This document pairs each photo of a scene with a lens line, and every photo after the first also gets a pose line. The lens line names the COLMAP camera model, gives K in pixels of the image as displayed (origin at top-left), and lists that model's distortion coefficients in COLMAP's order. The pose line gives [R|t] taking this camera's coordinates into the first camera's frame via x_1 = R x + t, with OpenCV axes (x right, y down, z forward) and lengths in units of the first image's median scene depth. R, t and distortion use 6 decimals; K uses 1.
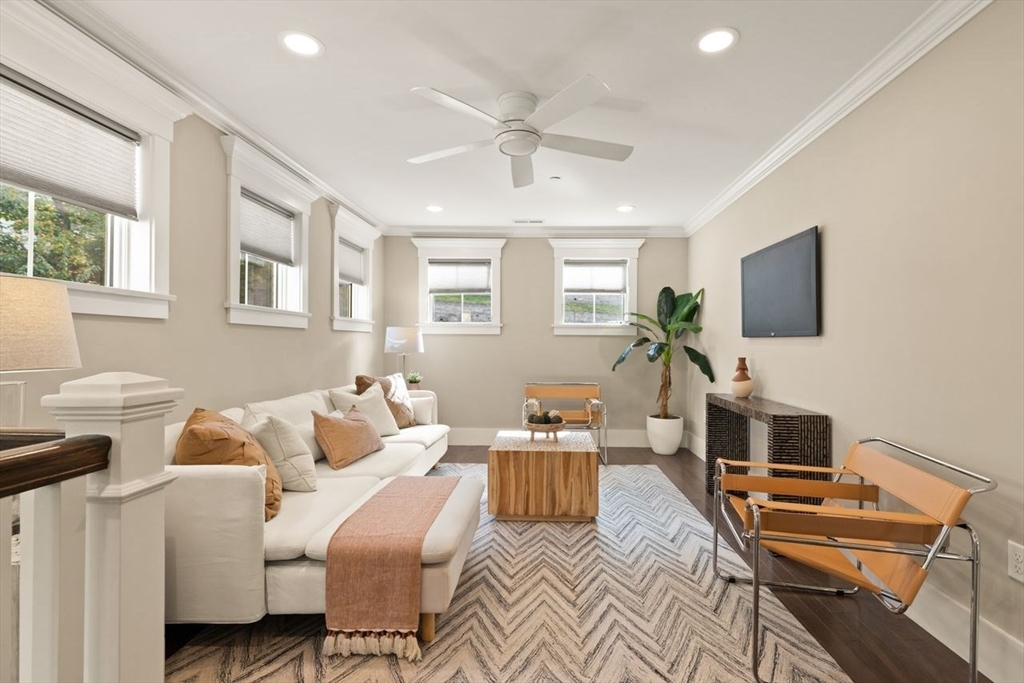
lens RADIAL K [[470.3, 0, 514.6], [0, 470.3, 341.0], [0, 0, 1]] dist [0.005171, 0.000711]
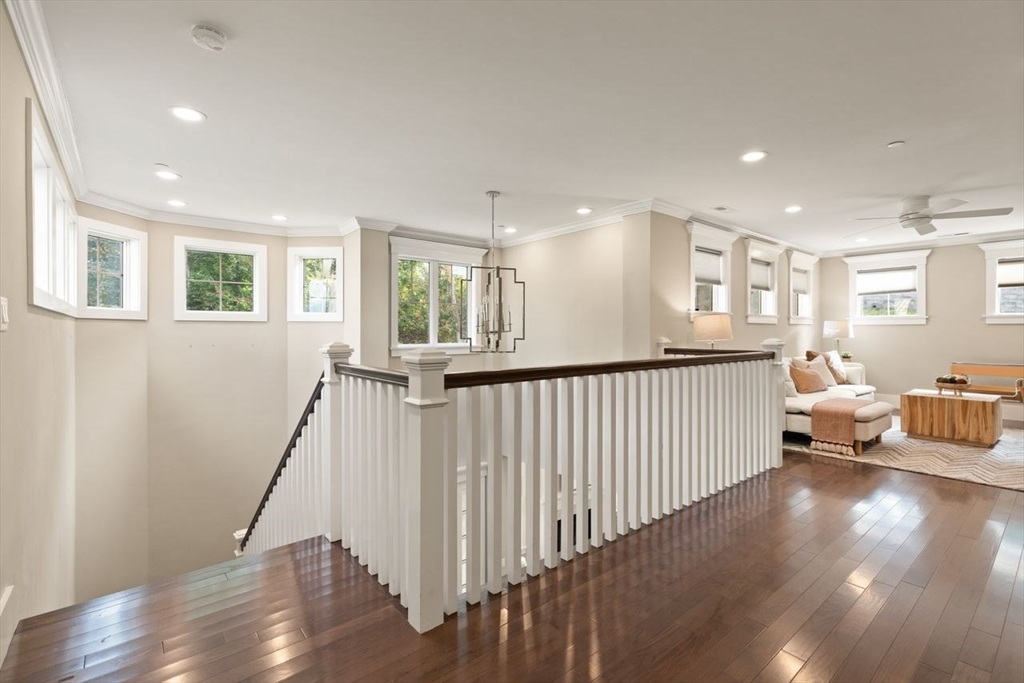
lens RADIAL K [[470.3, 0, 523.1], [0, 470.3, 329.6], [0, 0, 1]] dist [0.005171, 0.000711]
pose [[0.695927, -0.009096, -0.718055, 0.198830], [0.008373, 0.999955, -0.004552, -0.004395], [0.718064, -0.002844, 0.695972, -1.048937]]
